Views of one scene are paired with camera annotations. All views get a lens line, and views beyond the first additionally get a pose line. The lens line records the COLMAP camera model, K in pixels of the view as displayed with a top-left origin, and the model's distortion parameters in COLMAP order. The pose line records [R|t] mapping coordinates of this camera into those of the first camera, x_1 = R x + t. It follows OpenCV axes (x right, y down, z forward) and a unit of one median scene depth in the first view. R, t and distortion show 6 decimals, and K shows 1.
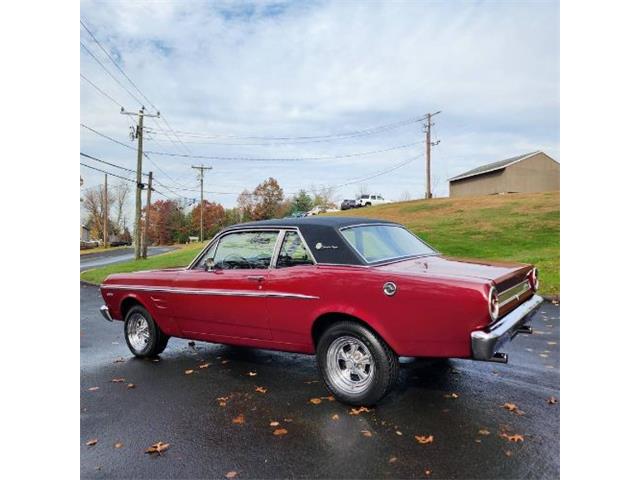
lens RADIAL K [[428.0, 0, 320.9], [0, 428.0, 239.2], [0, 0, 1]] dist [0.050241, -0.029075]
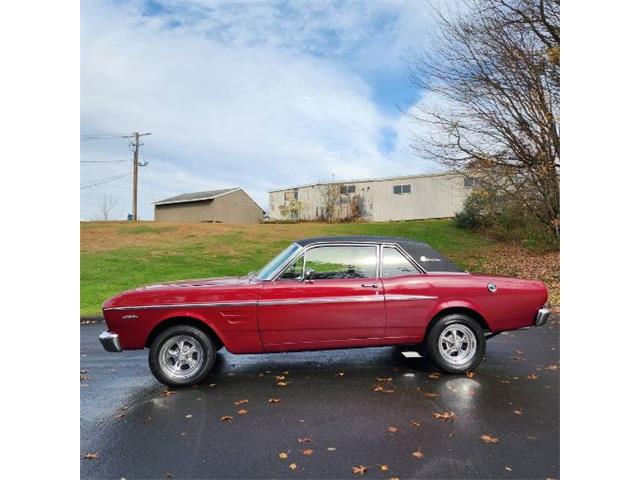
lens RADIAL K [[428.0, 0, 325.0], [0, 428.0, 240.0], [0, 0, 1]] dist [0.050241, -0.029075]
pose [[0.723623, 0.053640, 0.688108, -0.943581], [-0.012998, 0.997858, -0.064117, 0.038477], [-0.690073, 0.037453, 0.722770, 0.207640]]
